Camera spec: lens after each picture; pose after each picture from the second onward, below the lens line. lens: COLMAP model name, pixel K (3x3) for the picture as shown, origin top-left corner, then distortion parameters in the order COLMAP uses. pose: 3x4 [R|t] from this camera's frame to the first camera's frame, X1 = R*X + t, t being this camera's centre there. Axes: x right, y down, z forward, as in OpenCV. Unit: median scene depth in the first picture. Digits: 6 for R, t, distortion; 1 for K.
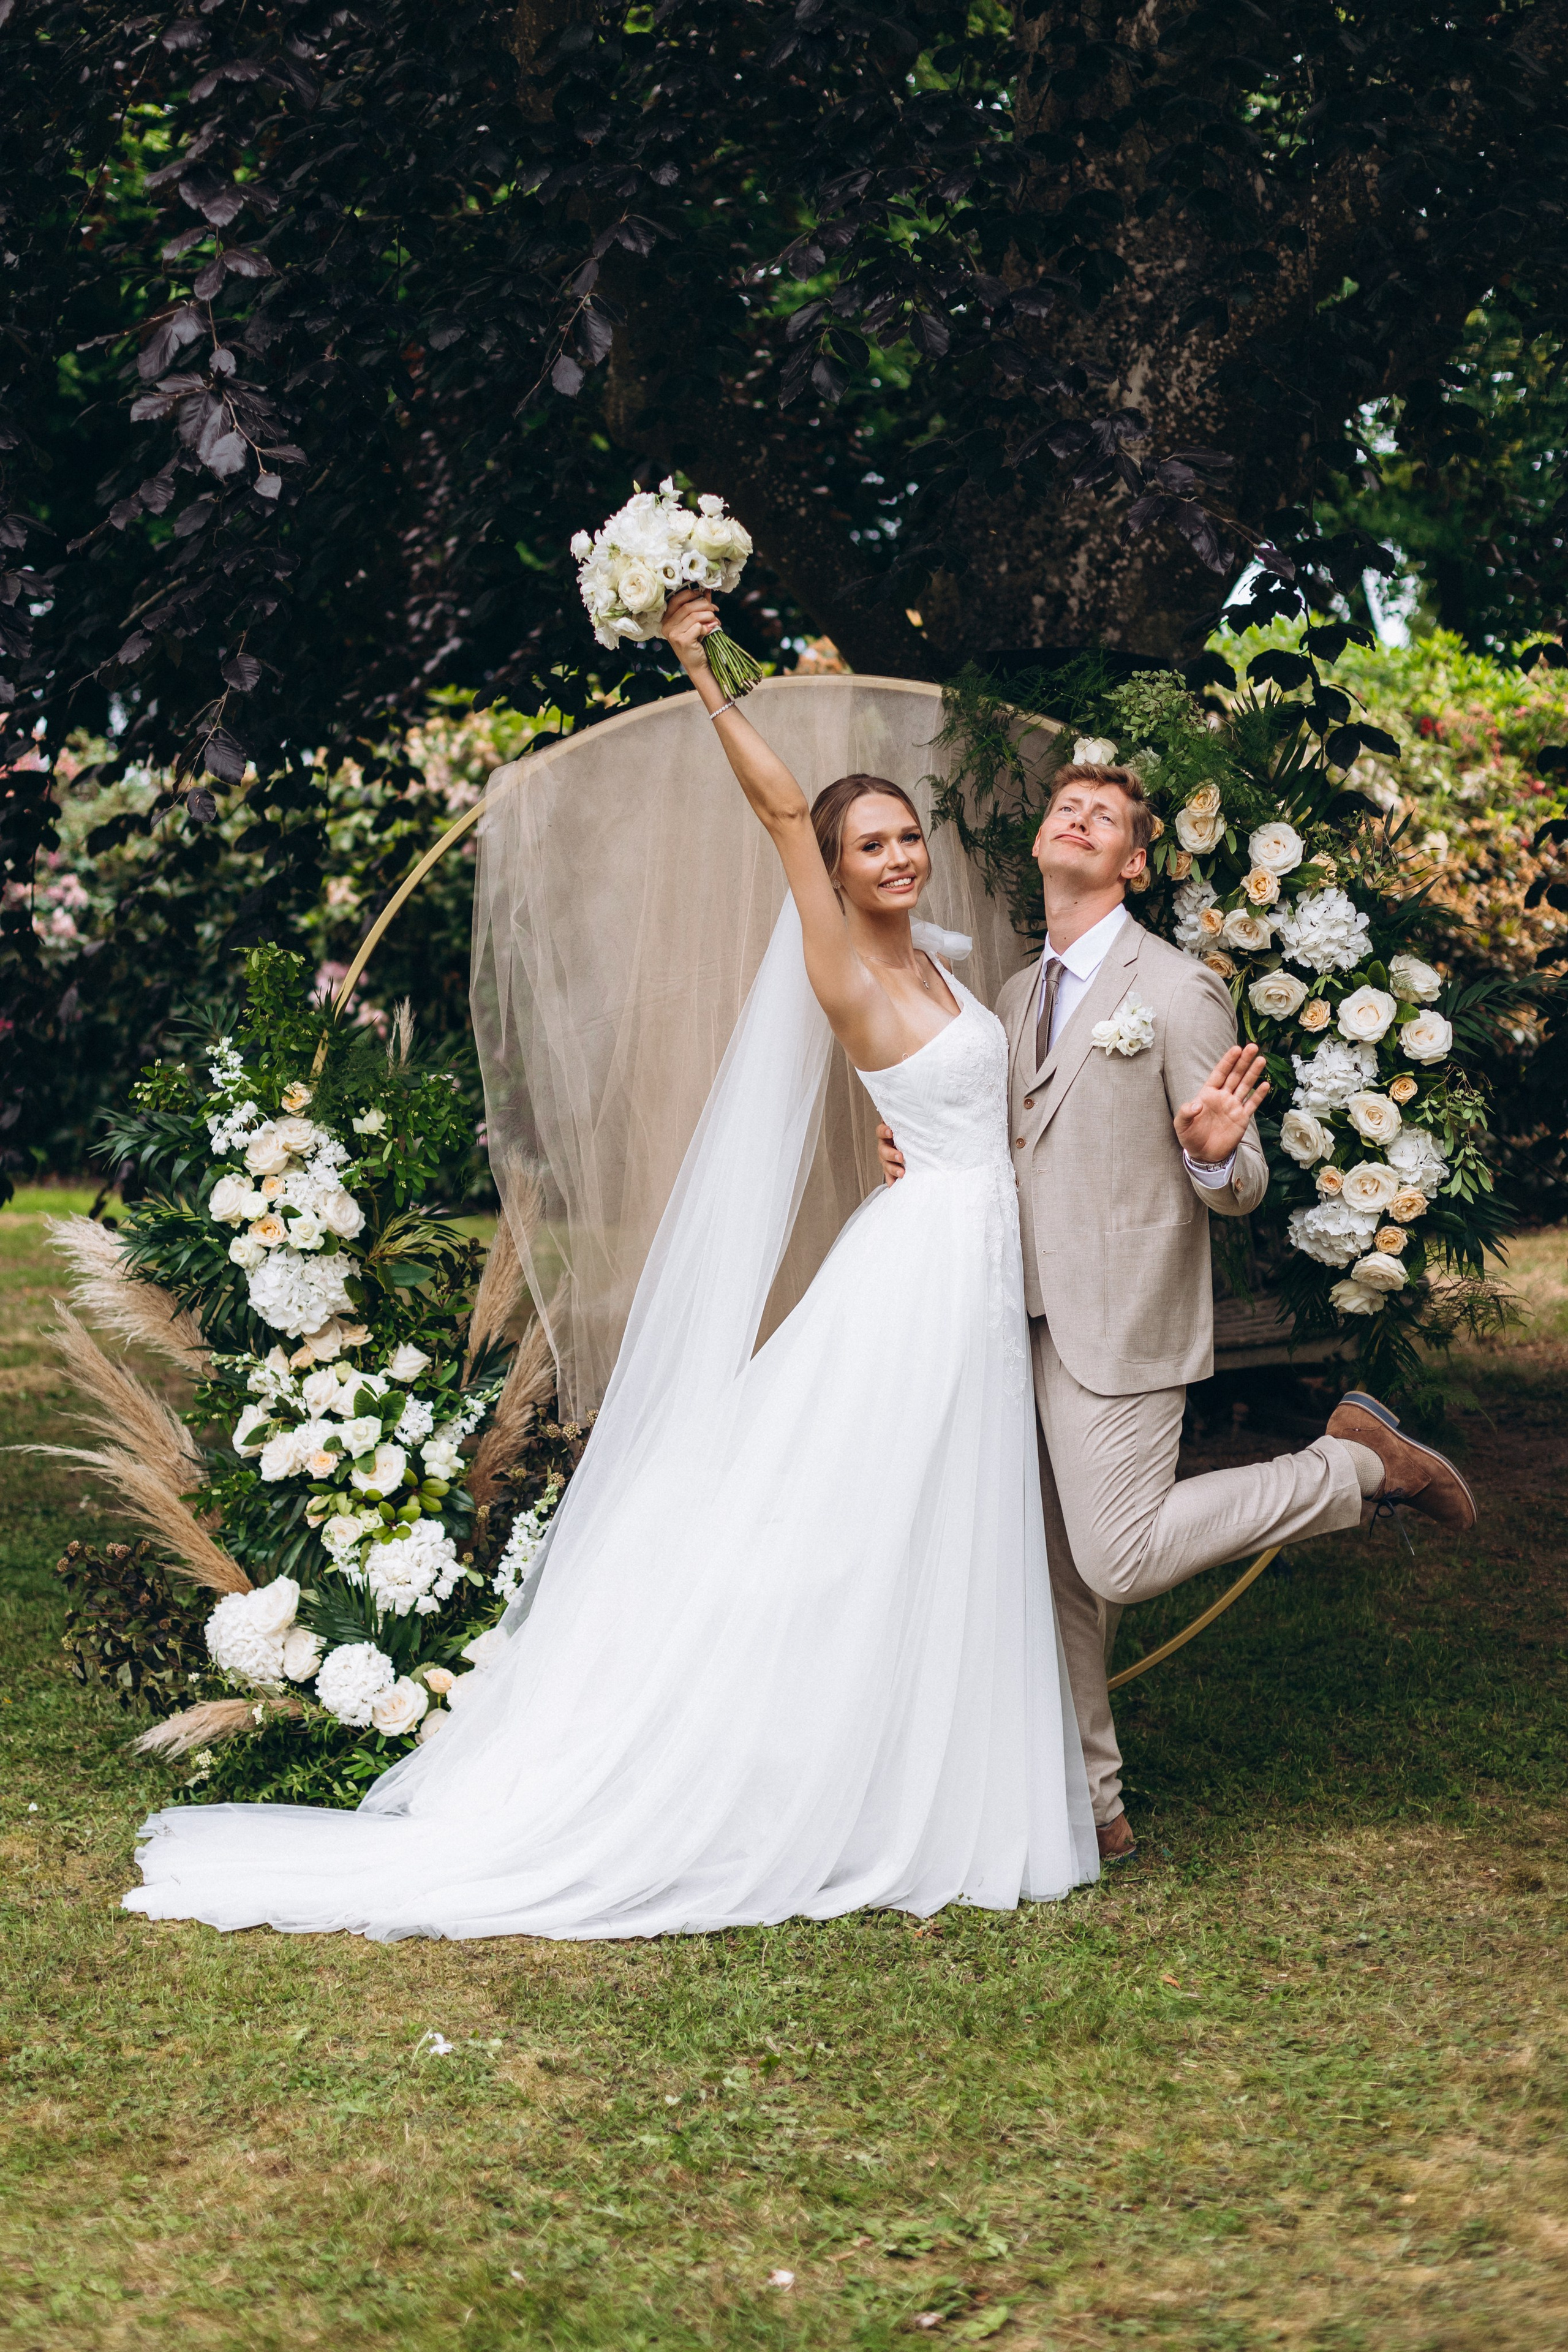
lens RADIAL K [[3238.6, 0, 636.4], [0, 3238.6, 1170.5], [0, 0, 1]] dist [-0.012879, 0.009918]
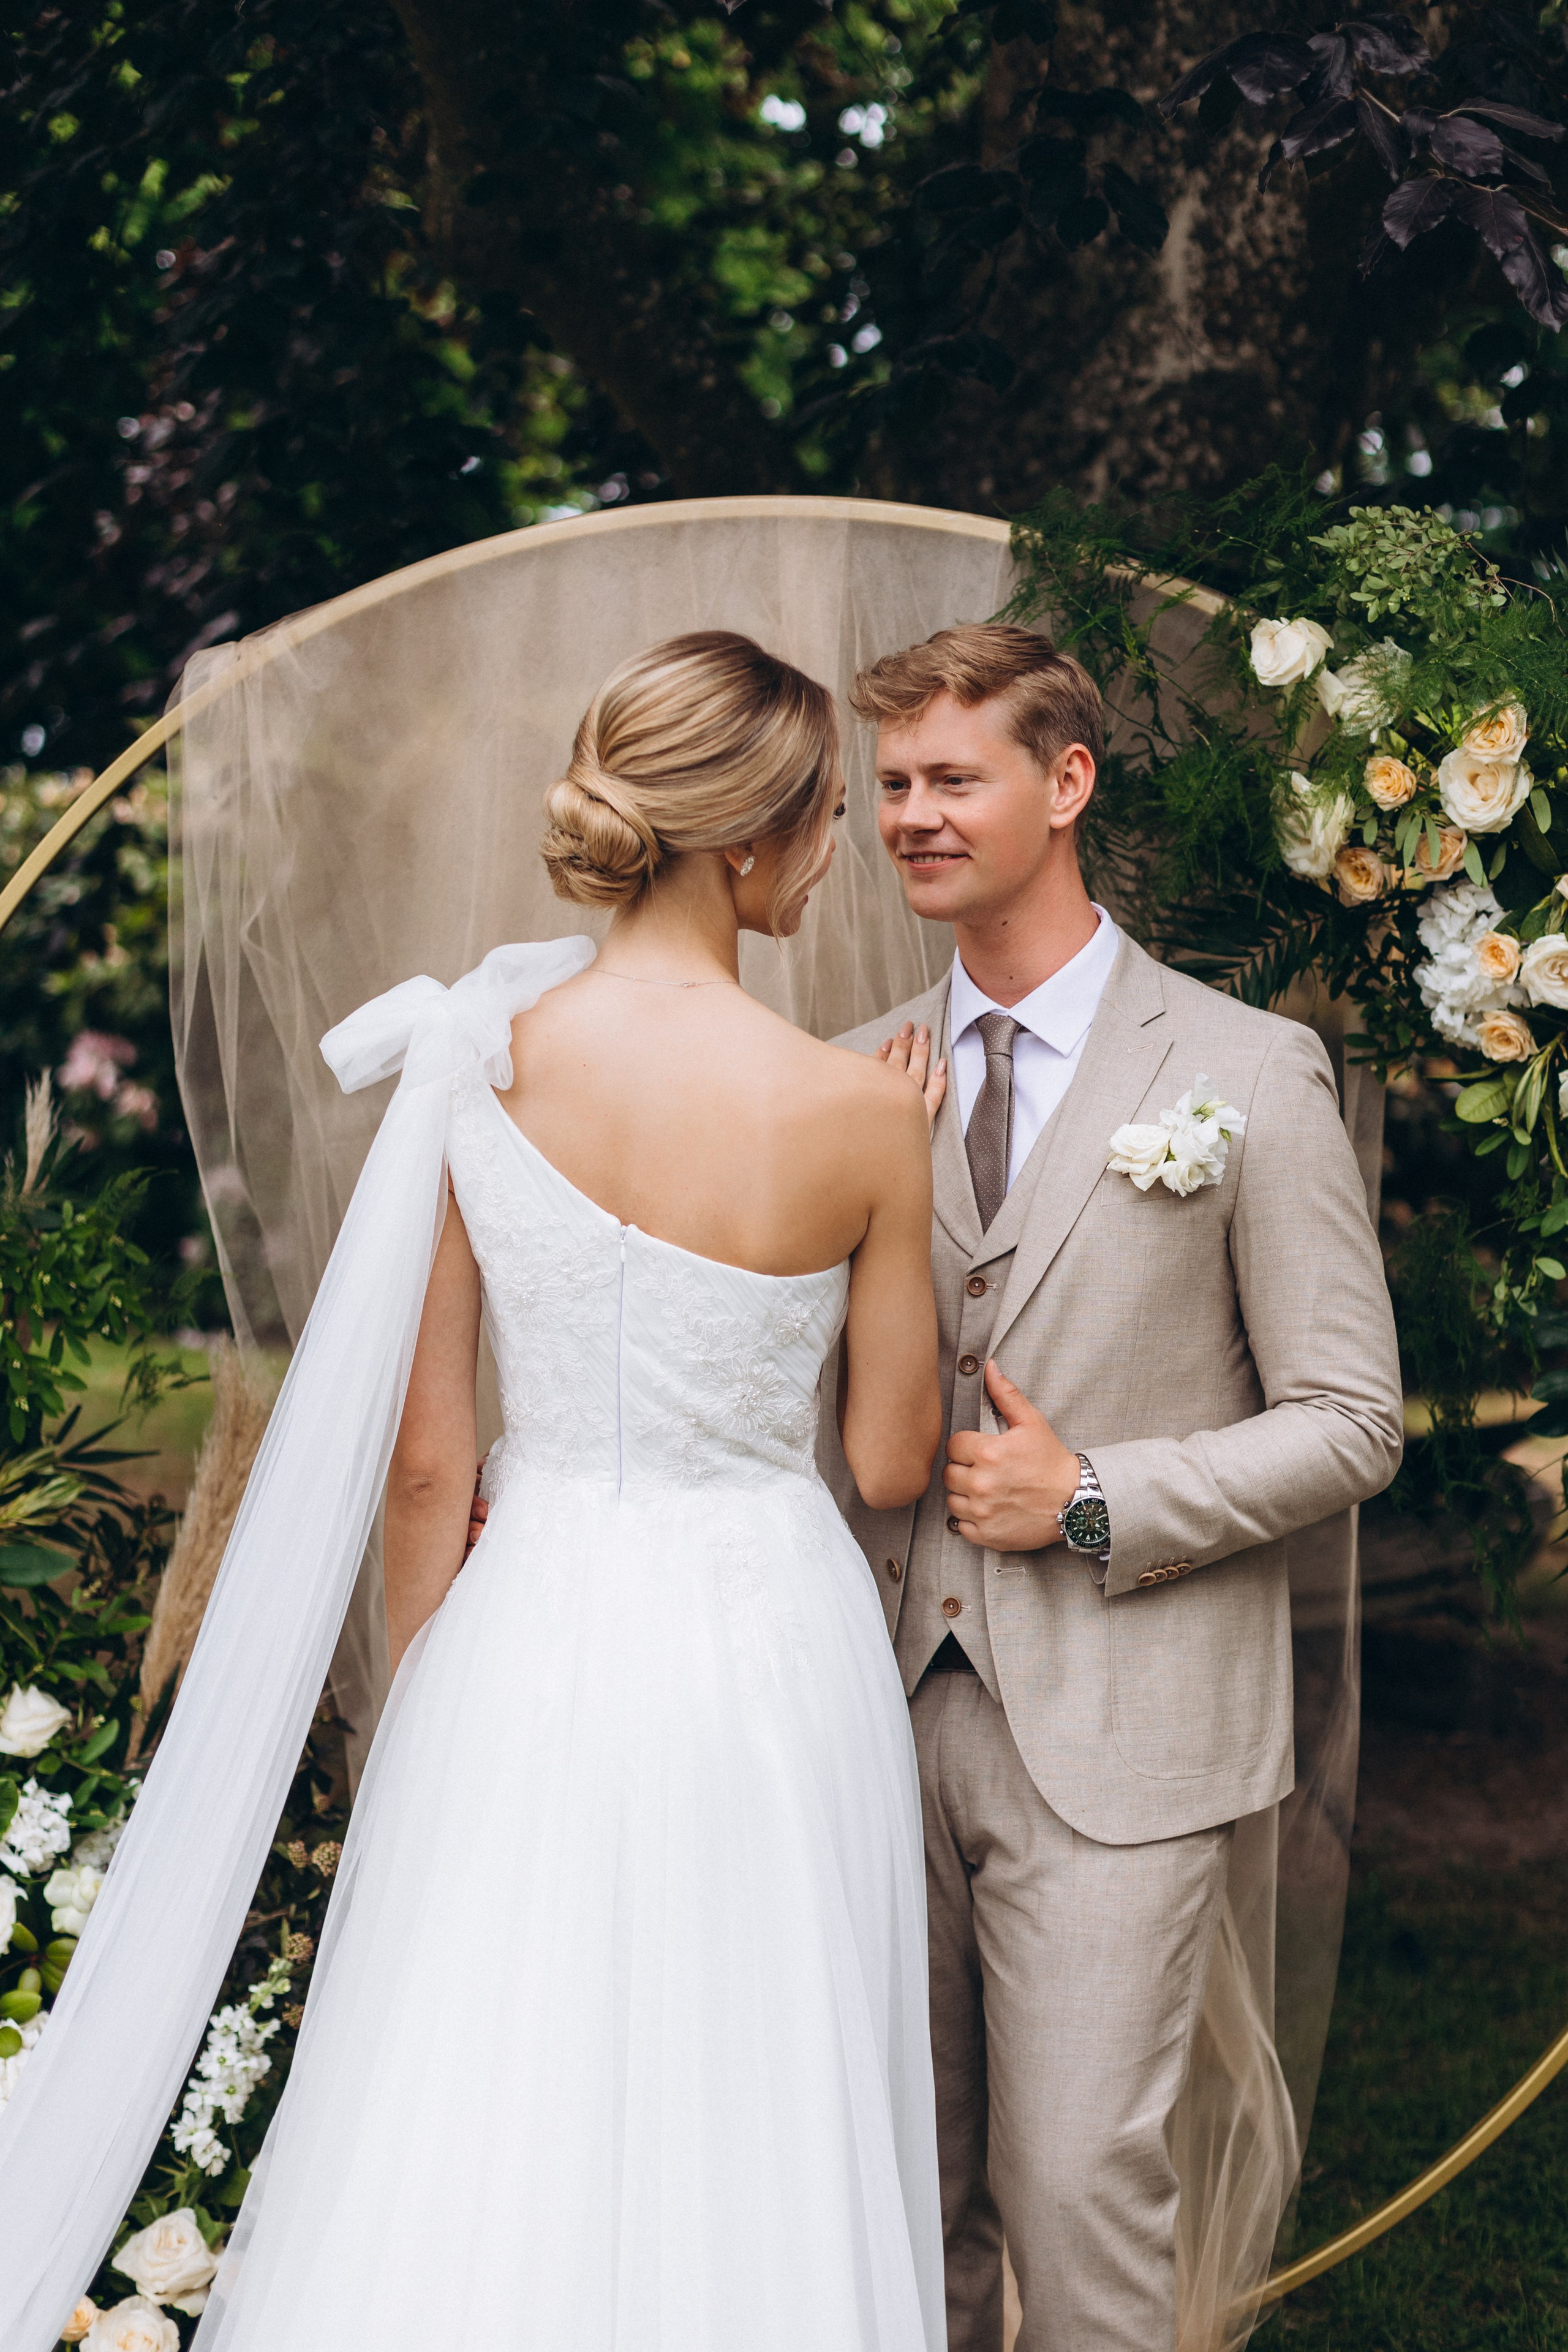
lens RADIAL K [[3505.0, 0, 787.2], [0, 3505.0, 1291.6], [0, 0, 1]] dist [-0.006189, -0.020734]
pose [[0.995637, 0.014363, 0.092196, 0.003071], [-0.014677, 0.999889, 0.002734, -0.018970], [-0.092146, -0.004075, 0.995737, 0.398671]]
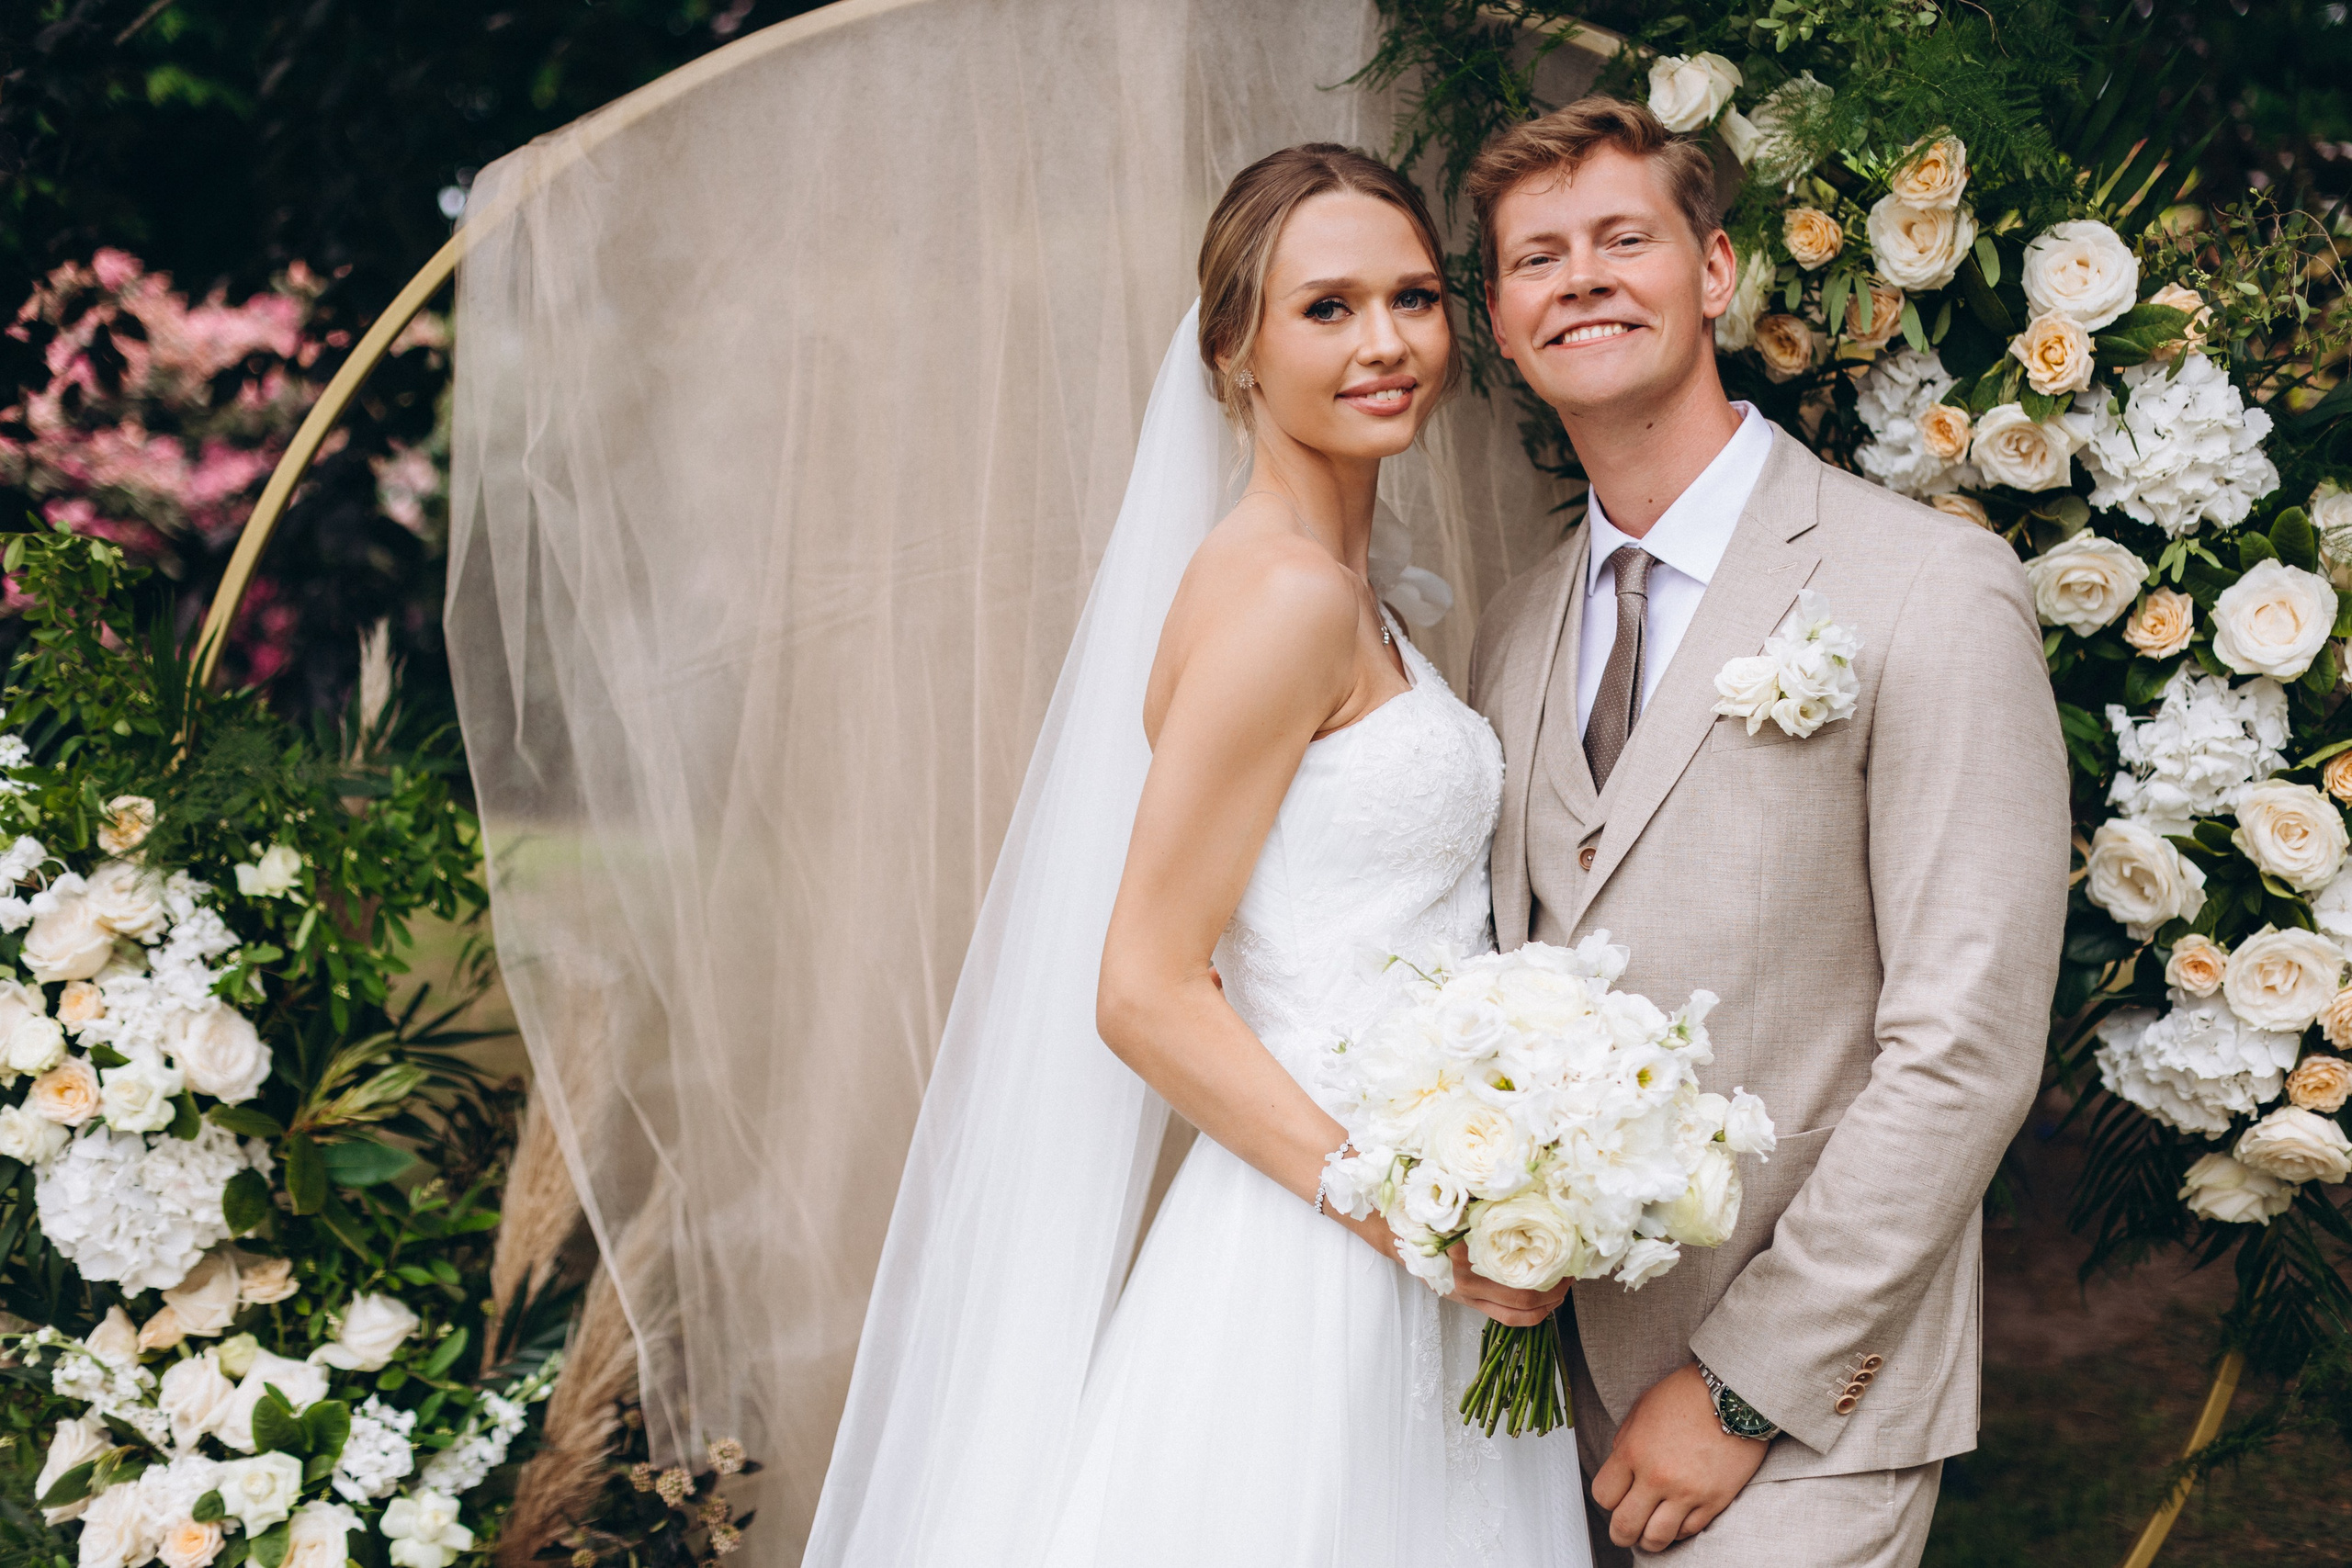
lens RADIAL K [[3238.3, 0, 1175.8], [0, 3238.3, 827.1], [0, 0, 1]] dist [-0.012879, 0.009918]
pose [[0.999489, -0.023838, 0.021291, 0.050141], [0.023342, 0.999457, 0.023242, -0.030984], [-0.021834, -0.022733, 0.999503, 0.499740]]
